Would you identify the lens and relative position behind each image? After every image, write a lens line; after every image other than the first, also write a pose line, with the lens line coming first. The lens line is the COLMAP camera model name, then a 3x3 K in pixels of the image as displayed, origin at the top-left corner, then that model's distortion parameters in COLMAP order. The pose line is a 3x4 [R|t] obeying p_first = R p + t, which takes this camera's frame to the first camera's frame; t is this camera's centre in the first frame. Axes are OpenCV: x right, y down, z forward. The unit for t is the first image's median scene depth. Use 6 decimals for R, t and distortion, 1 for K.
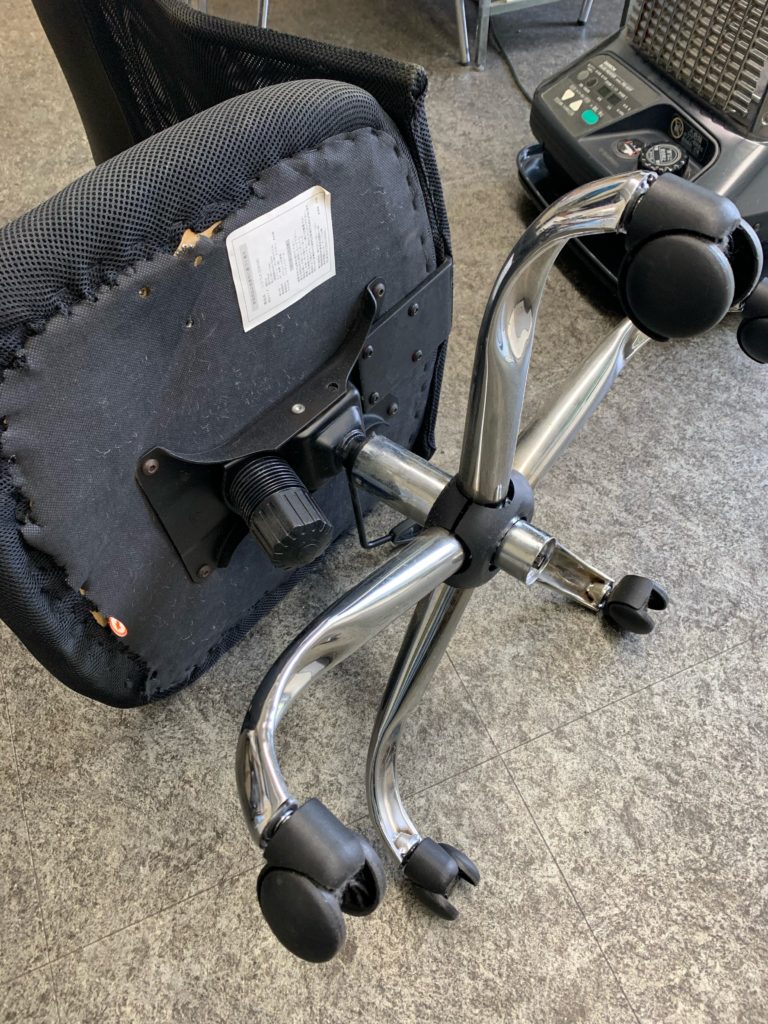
lens RADIAL K [[797.0, 0, 384.0], [0, 797.0, 512.0], [0, 0, 1]] dist [0.000321, 0.005649]
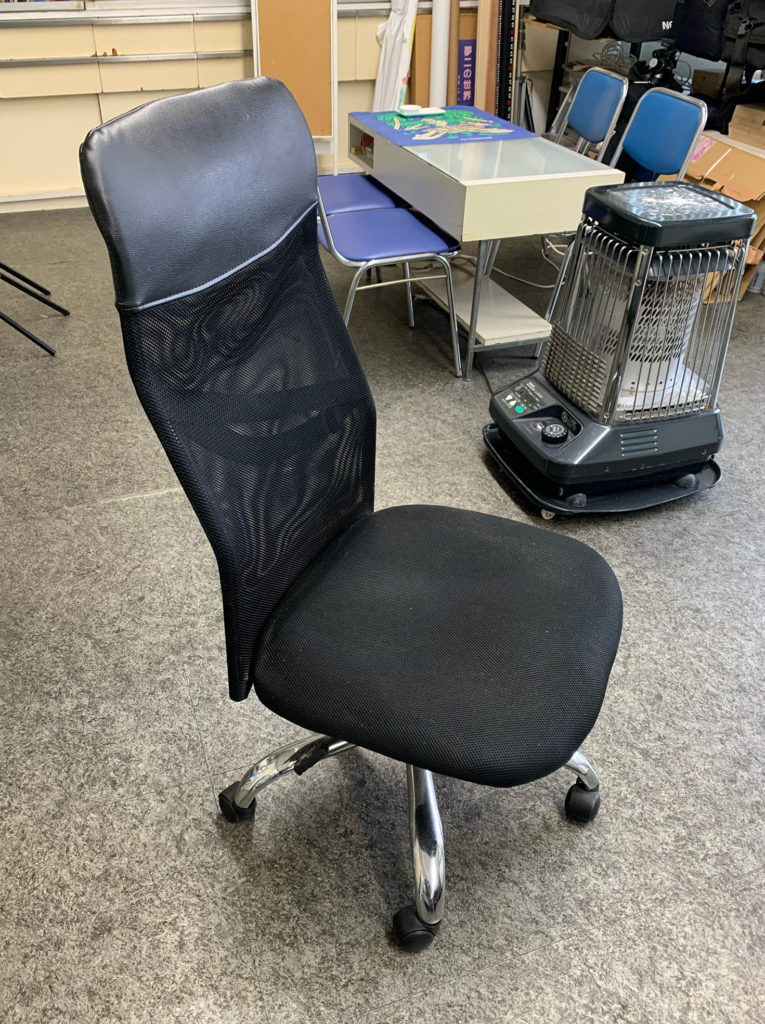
lens RADIAL K [[797.0, 0, 382.5], [0, 797.0, 512.0], [0, 0, 1]] dist [0.000321, 0.005649]
pose [[0.997605, 0.065907, -0.021001, 0.002133], [-0.069158, 0.944080, -0.322383, 0.339354], [-0.001421, 0.323063, 0.946376, -0.654869]]
